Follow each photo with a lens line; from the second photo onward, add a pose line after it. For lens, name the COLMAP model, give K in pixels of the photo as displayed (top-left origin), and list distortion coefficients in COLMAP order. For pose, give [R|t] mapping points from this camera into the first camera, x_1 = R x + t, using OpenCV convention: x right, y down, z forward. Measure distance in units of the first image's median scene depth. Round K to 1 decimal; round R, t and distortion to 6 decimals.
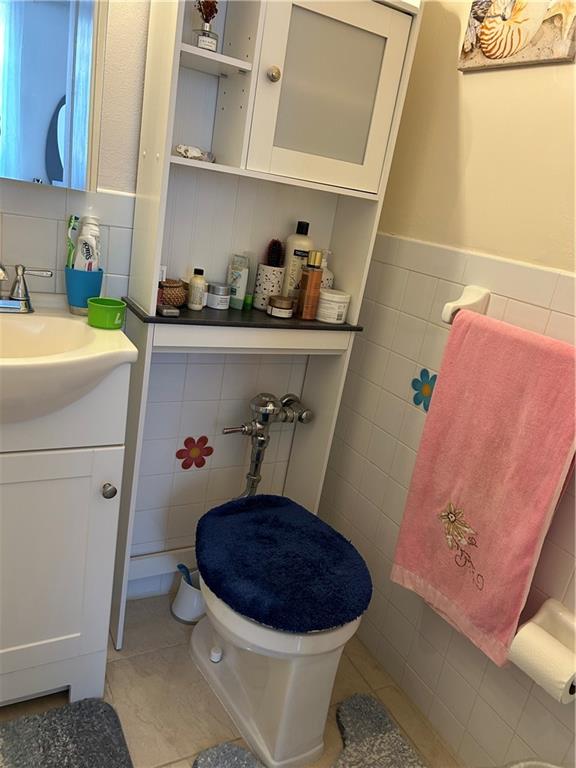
lens RADIAL K [[580.2, 0, 288.4], [0, 580.2, 382.3], [0, 0, 1]] dist [0.066049, -0.072918]
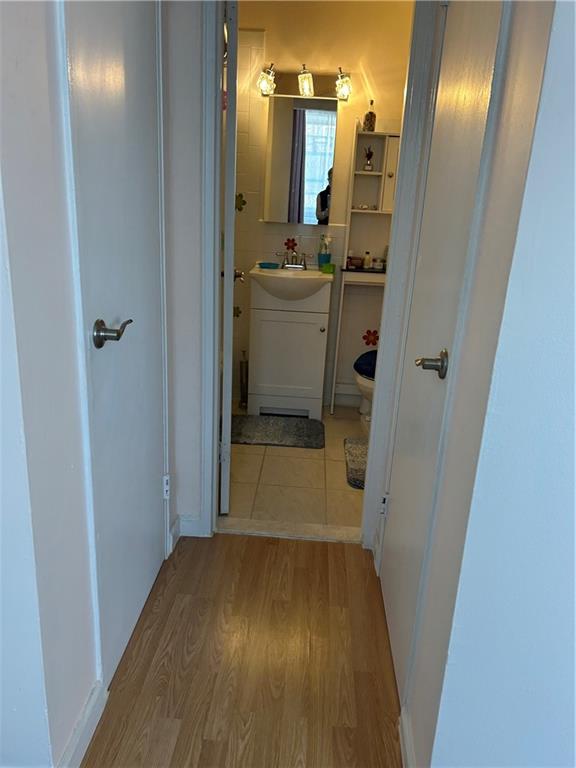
lens RADIAL K [[580.2, 0, 288.4], [0, 580.2, 382.3], [0, 0, 1]] dist [0.066049, -0.072918]
pose [[0.844400, 0.046106, -0.533725, 0.986098], [-0.087111, 0.994847, -0.051878, 0.558655], [0.528583, 0.090299, 0.844065, -1.326066]]
